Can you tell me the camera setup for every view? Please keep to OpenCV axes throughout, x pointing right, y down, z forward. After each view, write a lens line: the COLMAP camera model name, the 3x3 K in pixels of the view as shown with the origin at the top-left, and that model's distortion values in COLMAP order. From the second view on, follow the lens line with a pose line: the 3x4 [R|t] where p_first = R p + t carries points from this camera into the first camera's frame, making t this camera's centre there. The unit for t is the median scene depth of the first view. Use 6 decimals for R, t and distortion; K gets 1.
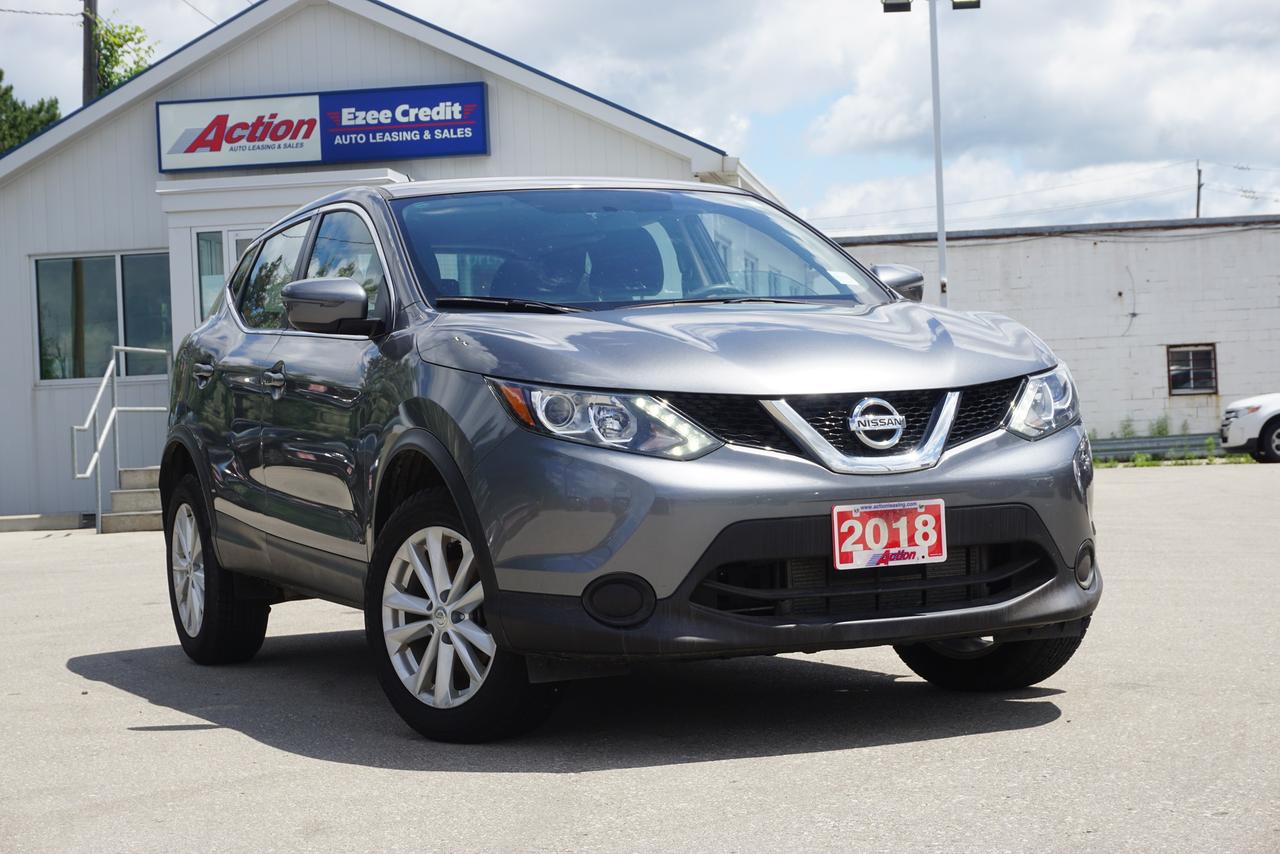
lens RADIAL K [[2750.5, 0, 640.0], [0, 2750.5, 427.0], [0, 0, 1]] dist [-0.010197, 0.032348]
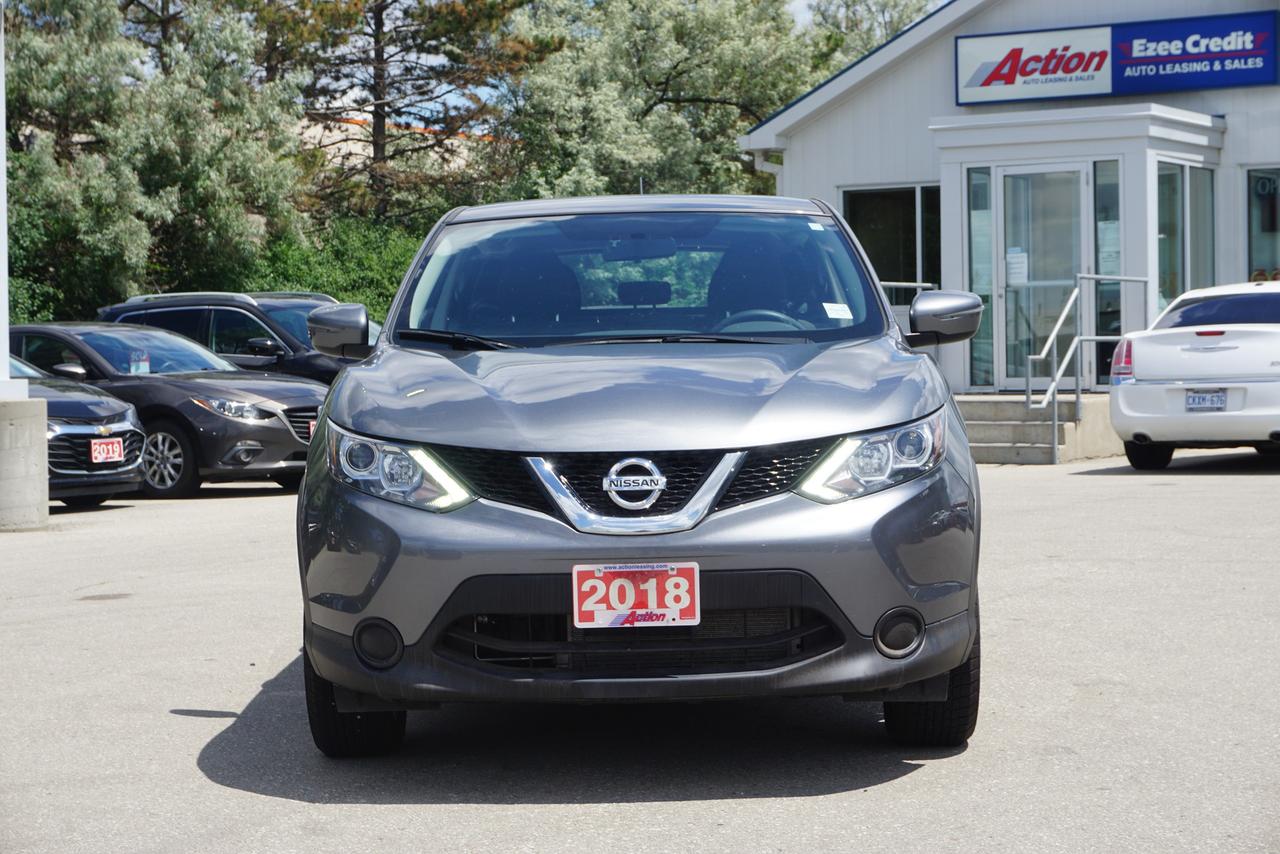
lens RADIAL K [[2750.5, 0, 640.0], [0, 2750.5, 427.0], [0, 0, 1]] dist [-0.010197, 0.032348]
pose [[0.915971, 0.038508, -0.399393, 0.481952], [-0.022305, 0.998732, 0.045140, -0.066461], [0.400624, -0.032439, 0.915668, 0.082487]]
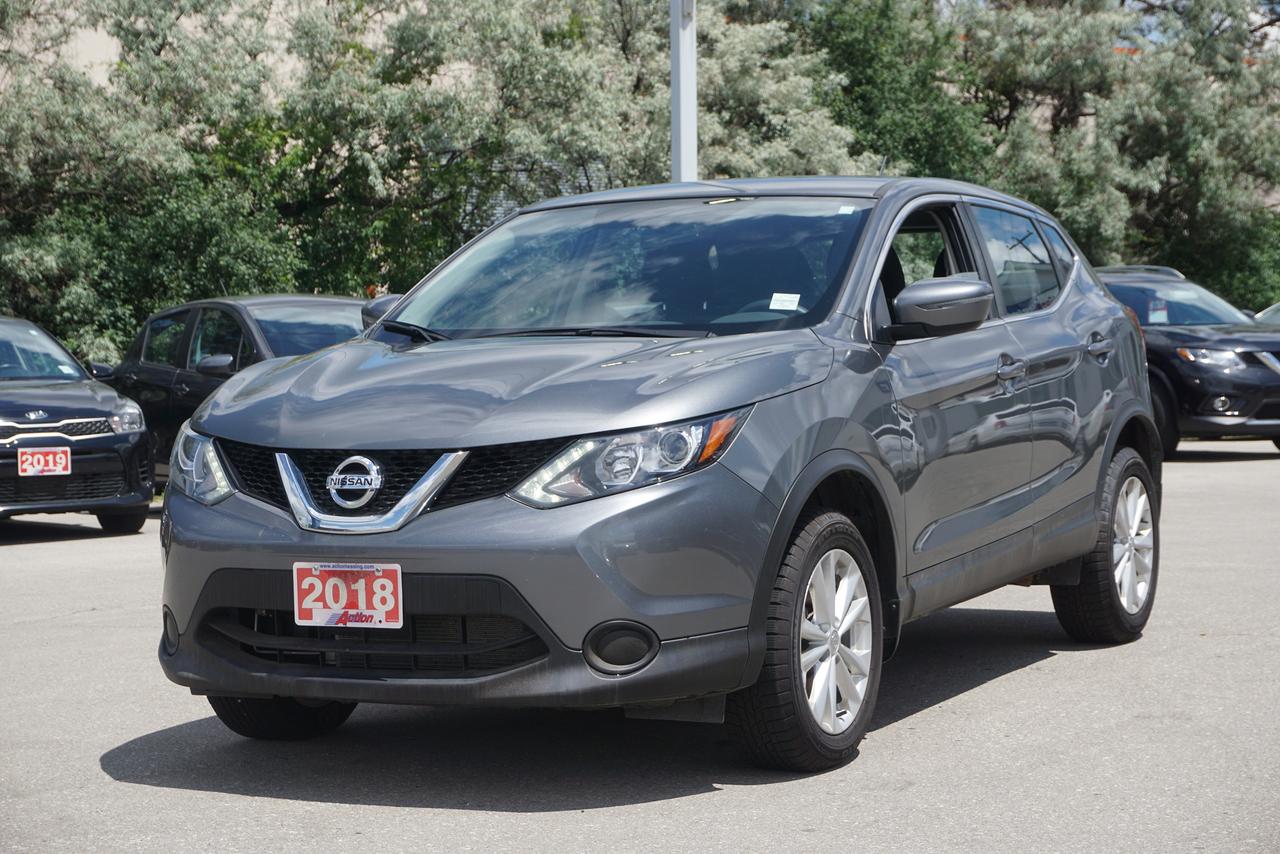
lens RADIAL K [[2750.5, 0, 640.0], [0, 2750.5, 427.0], [0, 0, 1]] dist [-0.010197, 0.032348]
pose [[0.634865, 0.056618, -0.770546, 0.901231], [-0.009963, 0.997828, 0.065110, -0.085413], [0.772559, -0.033659, 0.634051, 0.447792]]
